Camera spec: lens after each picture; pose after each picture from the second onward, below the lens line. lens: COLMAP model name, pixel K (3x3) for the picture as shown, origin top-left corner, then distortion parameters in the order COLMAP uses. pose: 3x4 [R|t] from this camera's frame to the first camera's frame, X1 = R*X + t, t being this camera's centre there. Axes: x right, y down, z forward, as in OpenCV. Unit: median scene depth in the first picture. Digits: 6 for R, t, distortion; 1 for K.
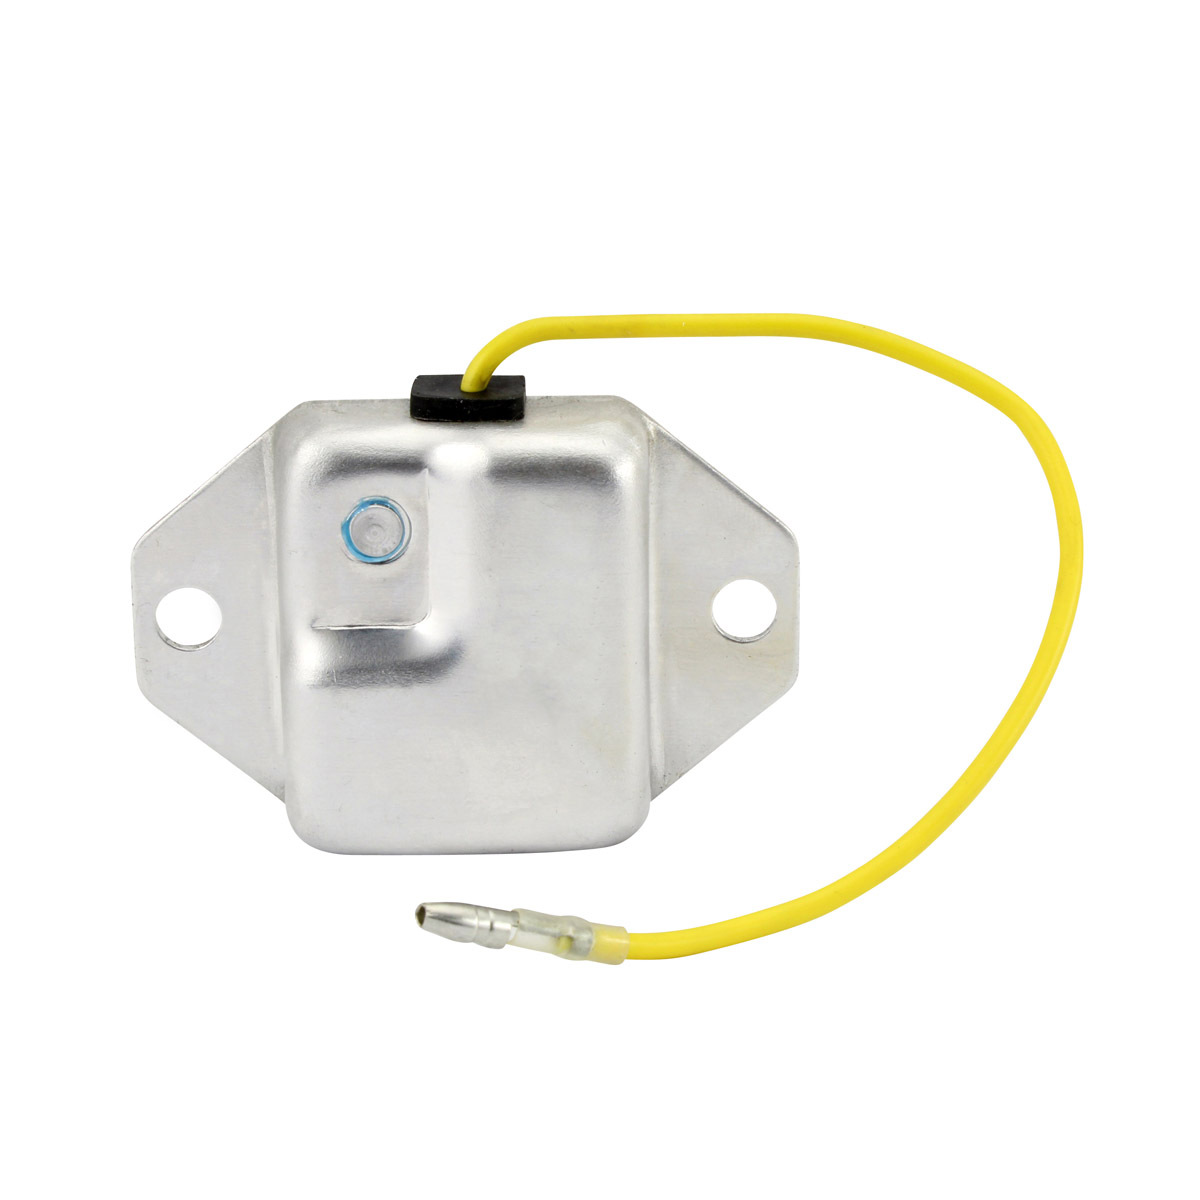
lens RADIAL K [[3218.9, 0, 600.6], [0, 3218.9, 600.9], [0, 0, 1]] dist [-0.190969, 0.000000]
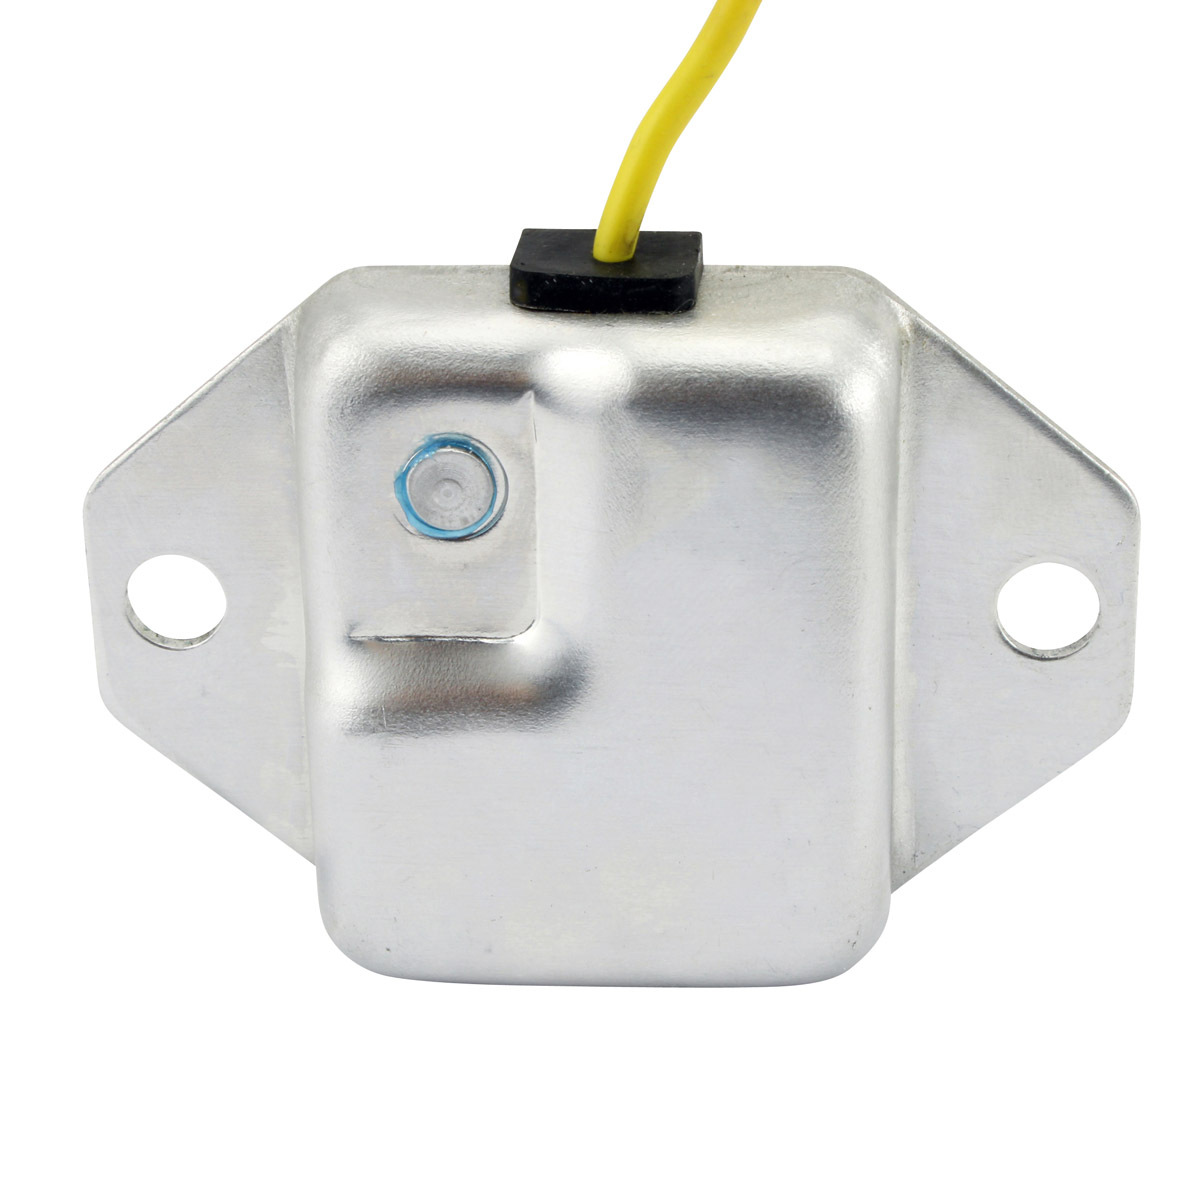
lens RADIAL K [[3022.2, 0, 594.2], [0, 3022.2, 592.8], [0, 0, 1]] dist [-0.003838, 0.000000]
pose [[0.995636, 0.023832, -0.090229, 0.010033], [-0.015593, 0.995735, 0.090936, -0.054085], [0.092011, -0.089132, 0.991761, 0.420957]]
